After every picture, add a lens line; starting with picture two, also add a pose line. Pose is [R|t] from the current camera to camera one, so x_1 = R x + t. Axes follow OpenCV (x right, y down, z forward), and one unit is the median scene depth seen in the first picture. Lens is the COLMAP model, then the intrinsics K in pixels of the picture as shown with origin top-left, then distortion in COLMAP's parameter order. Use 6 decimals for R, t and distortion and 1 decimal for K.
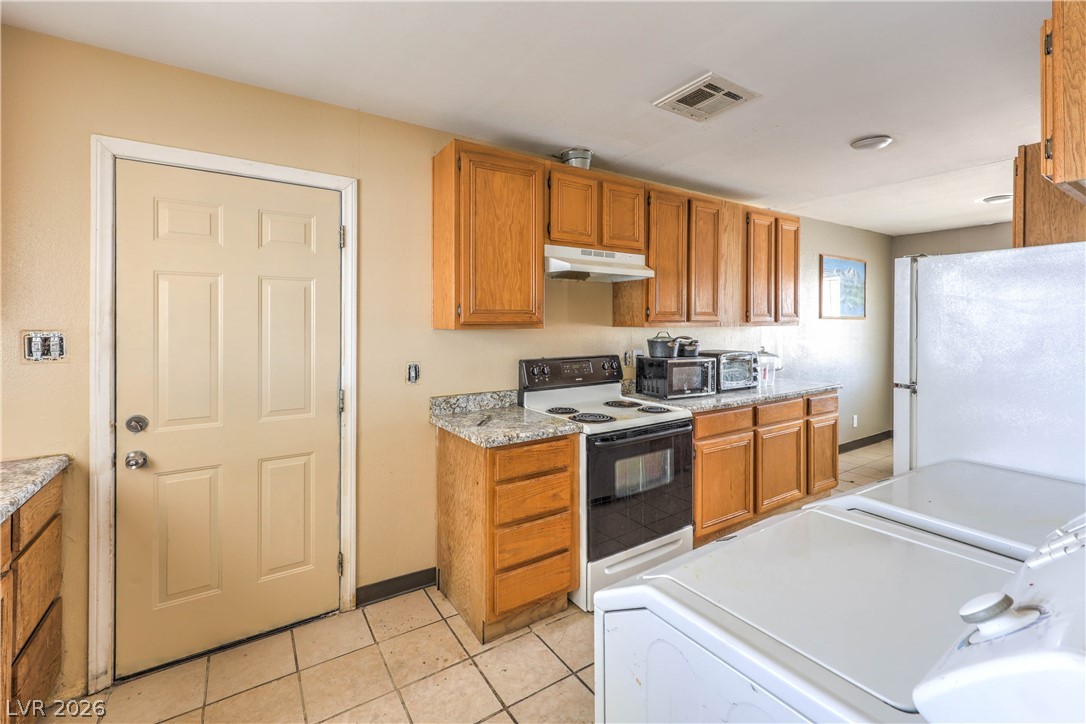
lens RADIAL K [[442.3, 0, 553.4], [0, 442.3, 343.4], [0, 0, 1]] dist [0.008808, 0.000421]
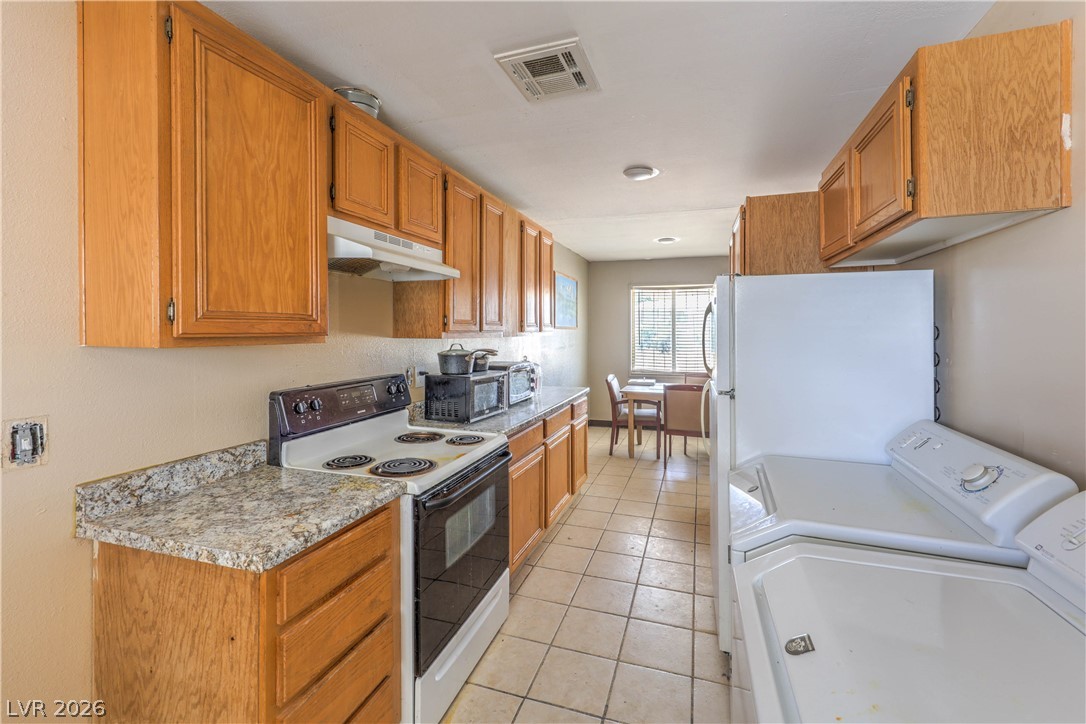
lens RADIAL K [[442.3, 0, 553.4], [0, 442.3, 343.4], [0, 0, 1]] dist [0.008808, 0.000421]
pose [[0.802960, -0.013446, 0.595881, -0.130698], [0.024355, 0.999651, -0.010262, -0.016339], [-0.595535, 0.022753, 0.803007, 0.249867]]
